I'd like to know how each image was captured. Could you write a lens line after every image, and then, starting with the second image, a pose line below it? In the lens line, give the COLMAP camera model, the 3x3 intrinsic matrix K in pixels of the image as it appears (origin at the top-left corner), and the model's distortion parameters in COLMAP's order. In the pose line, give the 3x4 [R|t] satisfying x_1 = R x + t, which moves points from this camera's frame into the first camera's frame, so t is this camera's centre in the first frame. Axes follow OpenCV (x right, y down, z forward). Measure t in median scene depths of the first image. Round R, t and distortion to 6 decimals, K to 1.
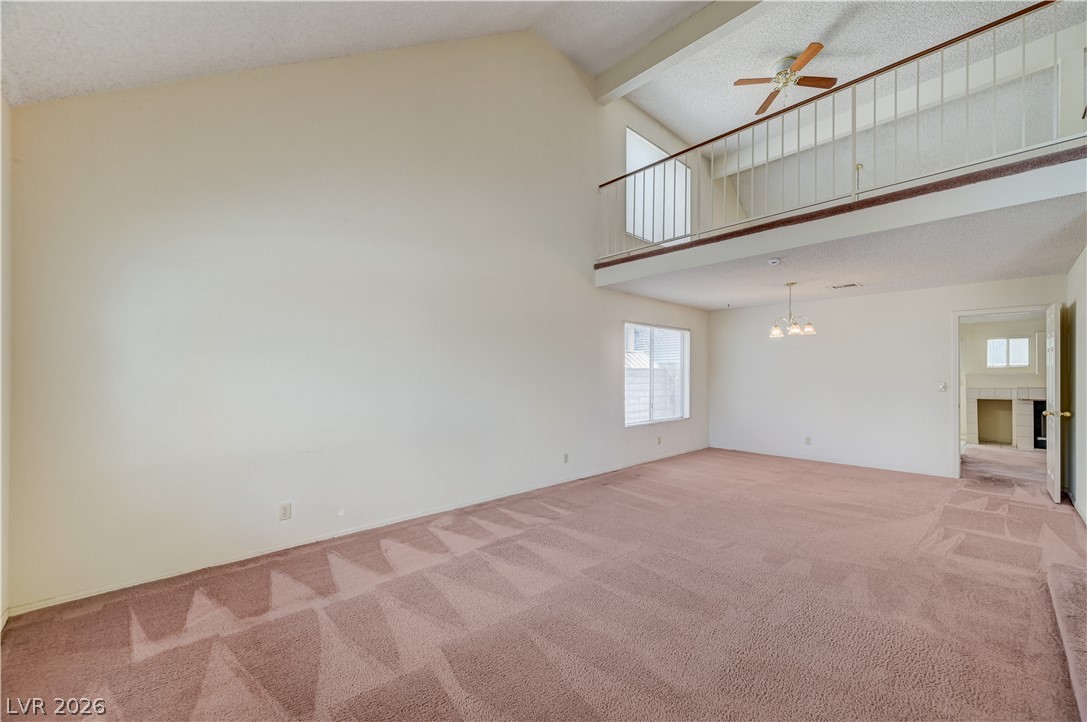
lens RADIAL K [[431.8, 0, 551.4], [0, 431.8, 372.7], [0, 0, 1]] dist [0.000702, 0.000063]
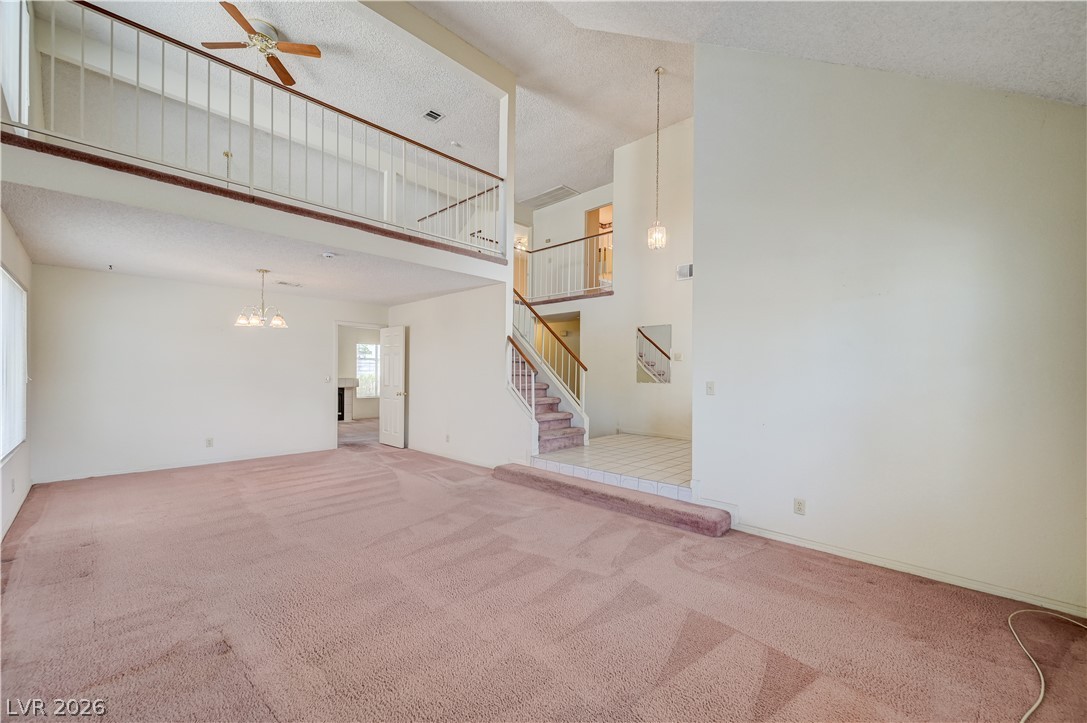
lens RADIAL K [[431.8, 0, 551.4], [0, 431.8, 373.2], [0, 0, 1]] dist [0.000702, 0.000063]
pose [[-0.042509, -0.007084, 0.999071, -0.384405], [-0.012910, 0.999895, 0.006540, 0.000304], [-0.999013, -0.012620, -0.042596, 0.404082]]
